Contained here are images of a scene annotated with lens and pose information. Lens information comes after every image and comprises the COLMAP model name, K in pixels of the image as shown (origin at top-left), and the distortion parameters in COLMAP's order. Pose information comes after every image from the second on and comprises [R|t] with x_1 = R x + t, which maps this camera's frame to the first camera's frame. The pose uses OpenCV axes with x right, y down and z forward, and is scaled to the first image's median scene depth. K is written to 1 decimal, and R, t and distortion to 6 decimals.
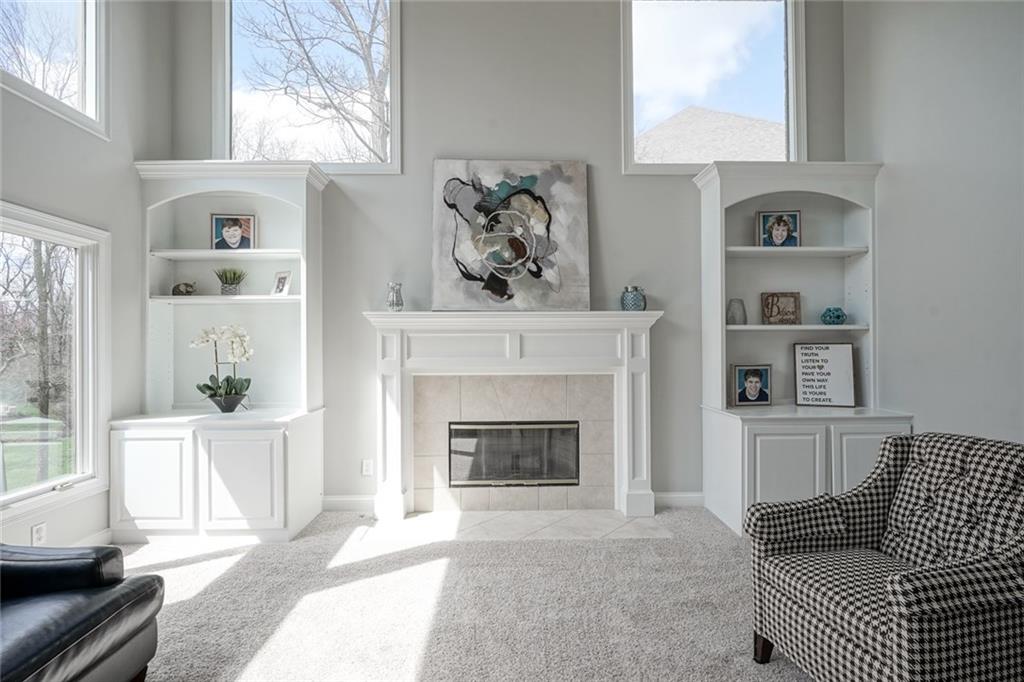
lens RADIAL K [[461.2, 0, 510.4], [0, 461.2, 345.7], [0, 0, 1]] dist [-0.011909, 0.004023]
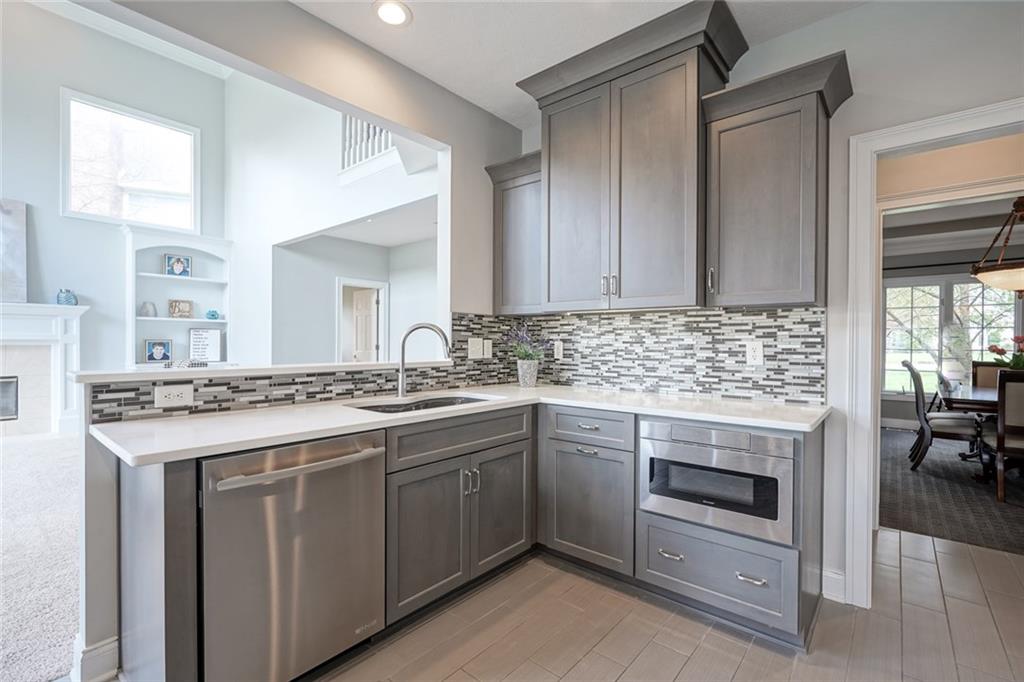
lens RADIAL K [[461.2, 0, 513.5], [0, 461.2, 347.1], [0, 0, 1]] dist [-0.011909, 0.004023]
pose [[0.657338, 0.002119, 0.753593, 0.090650], [-0.013513, 0.999868, 0.008975, 0.035809], [-0.753475, -0.016083, 0.657280, -1.209610]]
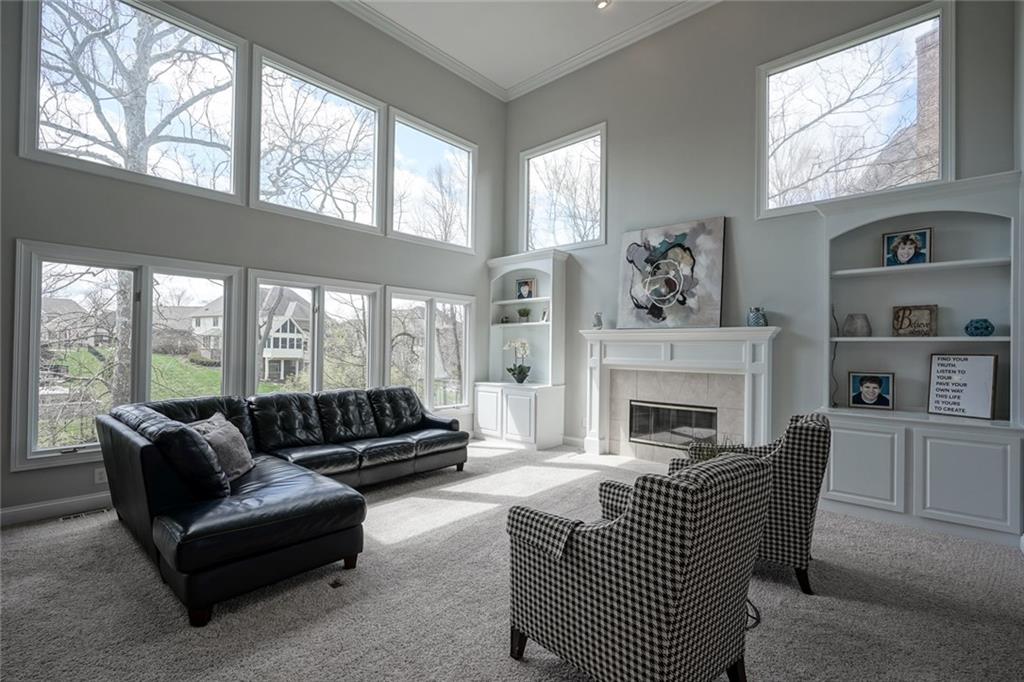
lens RADIAL K [[461.2, 0, 510.4], [0, 461.2, 344.9], [0, 0, 1]] dist [-0.011909, 0.004023]
pose [[0.727504, 0.008370, -0.686052, 0.654548], [-0.013332, 0.999909, -0.001939, -0.011297], [0.685974, 0.010557, 0.727550, -0.420583]]
